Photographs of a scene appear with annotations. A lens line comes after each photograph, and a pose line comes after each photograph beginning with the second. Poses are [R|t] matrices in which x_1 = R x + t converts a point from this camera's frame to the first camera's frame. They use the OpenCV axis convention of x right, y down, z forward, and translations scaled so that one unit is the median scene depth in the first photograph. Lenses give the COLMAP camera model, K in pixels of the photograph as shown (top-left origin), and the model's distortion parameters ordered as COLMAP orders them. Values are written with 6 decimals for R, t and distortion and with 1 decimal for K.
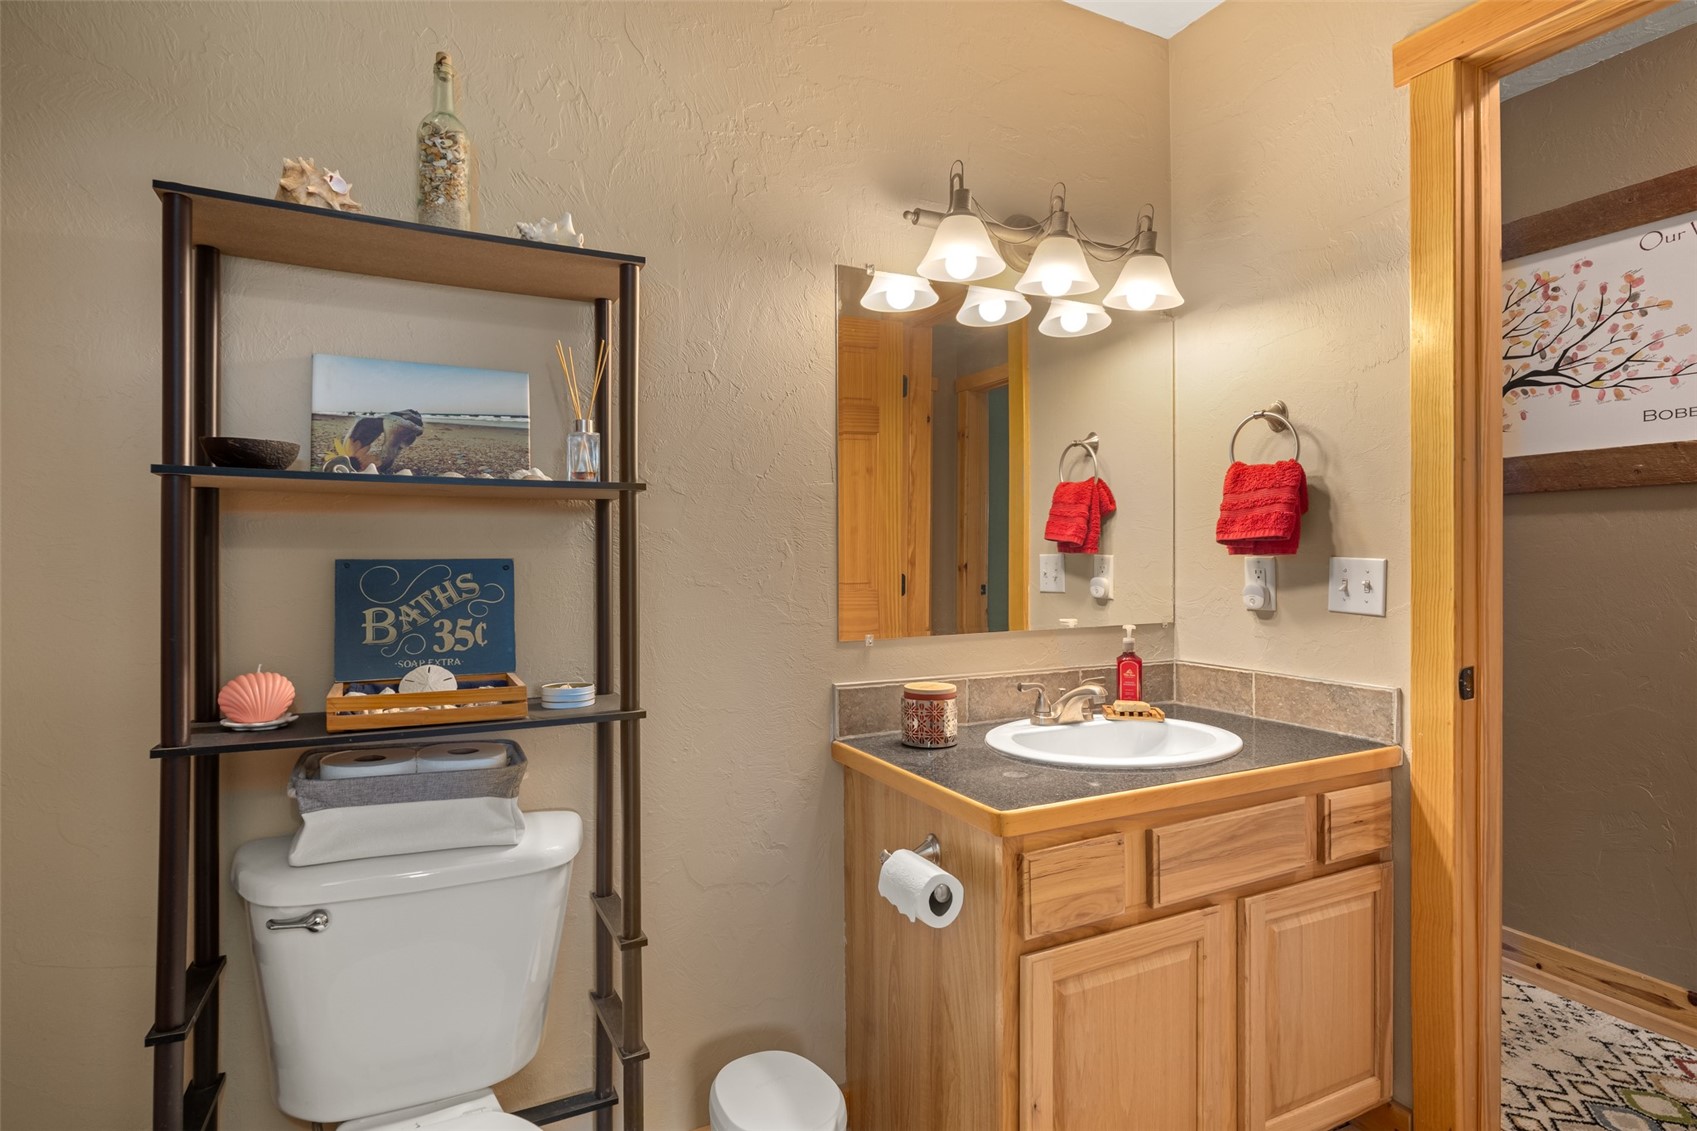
lens RADIAL K [[883.4, 0, 846.1], [0, 883.4, 558.0], [0, 0, 1]] dist [0.000739, -0.002249]
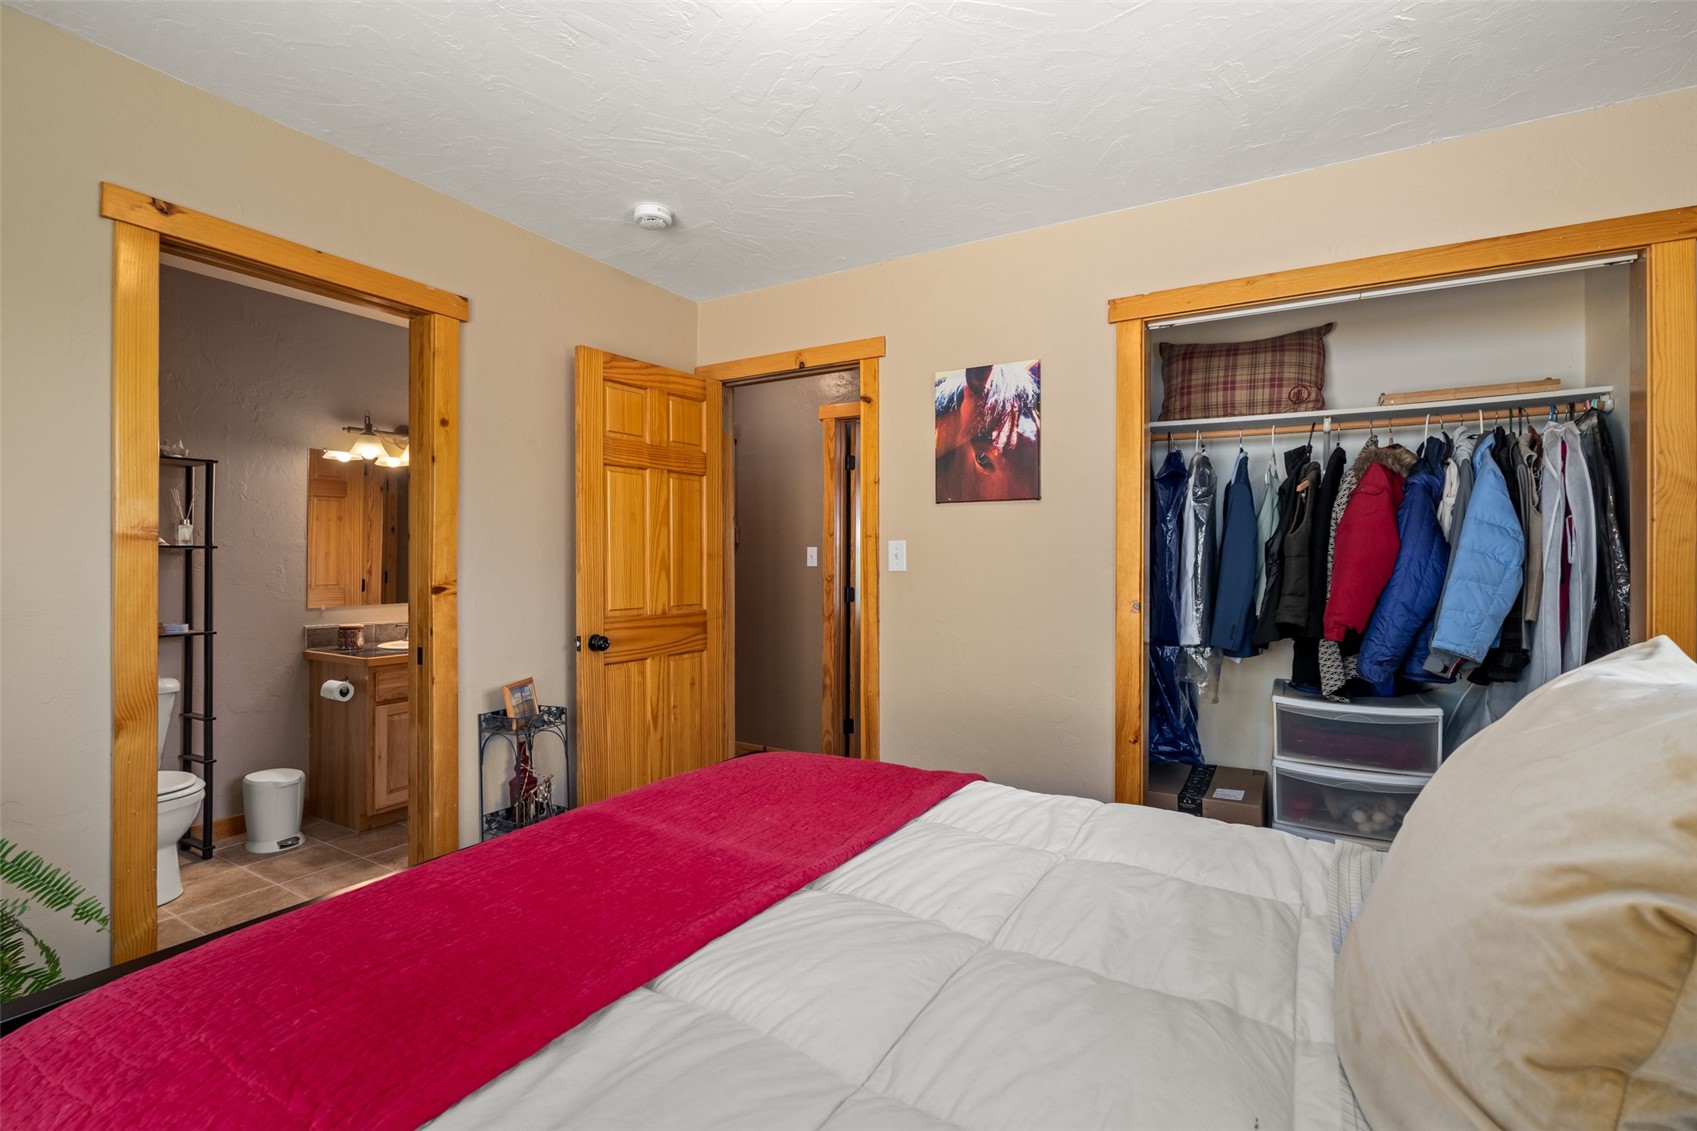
lens RADIAL K [[773.4, 0, 836.3], [0, 773.4, 560.6], [0, 0, 1]] dist [-0.013370, 0.001216]
pose [[0.846450, 0.010230, 0.532370, 0.106200], [-0.007956, 0.999947, -0.006565, -0.033960], [-0.532409, 0.001322, 0.846486, -1.686680]]
